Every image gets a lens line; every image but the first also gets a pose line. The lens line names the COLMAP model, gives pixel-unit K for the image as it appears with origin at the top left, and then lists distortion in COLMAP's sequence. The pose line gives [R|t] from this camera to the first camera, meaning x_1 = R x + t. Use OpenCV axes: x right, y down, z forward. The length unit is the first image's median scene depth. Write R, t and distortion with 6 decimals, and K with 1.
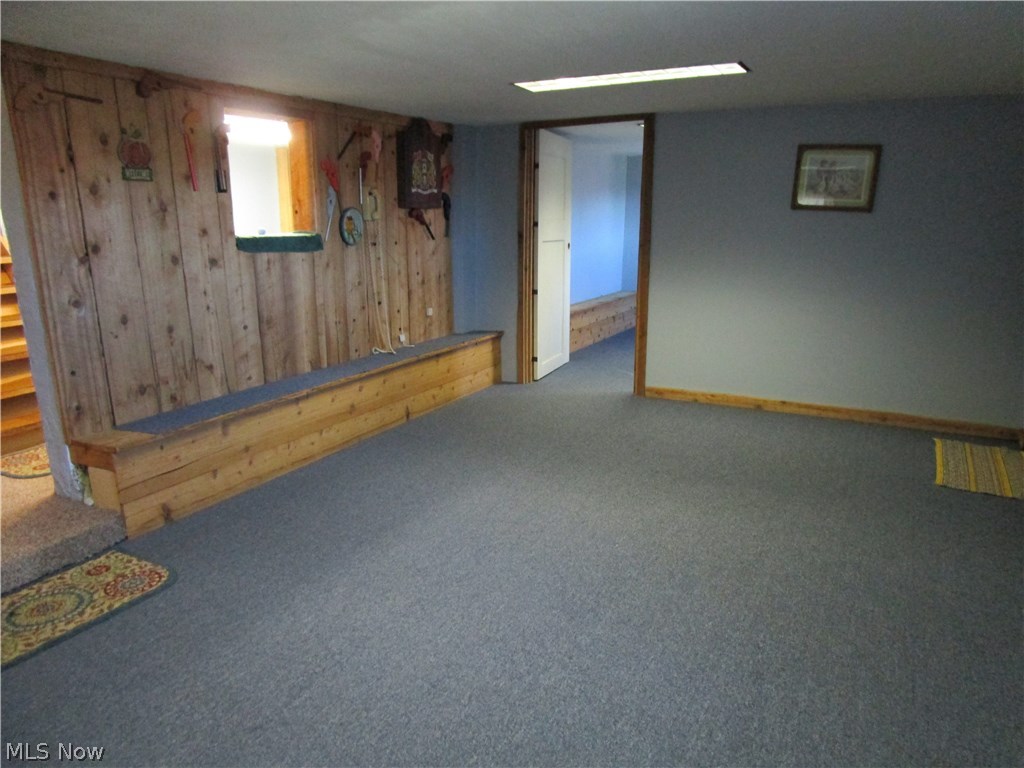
lens RADIAL K [[727.1, 0, 510.0], [0, 727.1, 388.4], [0, 0, 1]] dist [-0.012732, 0.008817]
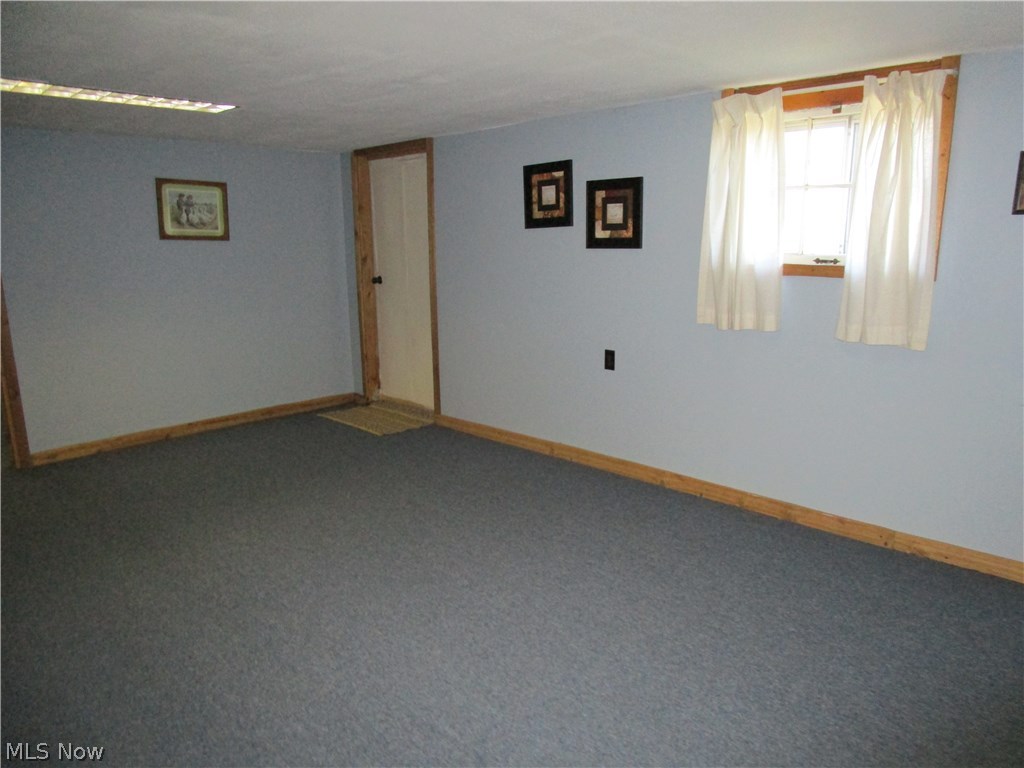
lens RADIAL K [[727.1, 0, 509.3], [0, 727.1, 385.6], [0, 0, 1]] dist [-0.012732, 0.008817]
pose [[0.312659, -0.202745, 0.927976, -0.471890], [0.249508, 0.960178, 0.125715, -0.055347], [-0.916510, 0.192232, 0.350795, 0.230358]]
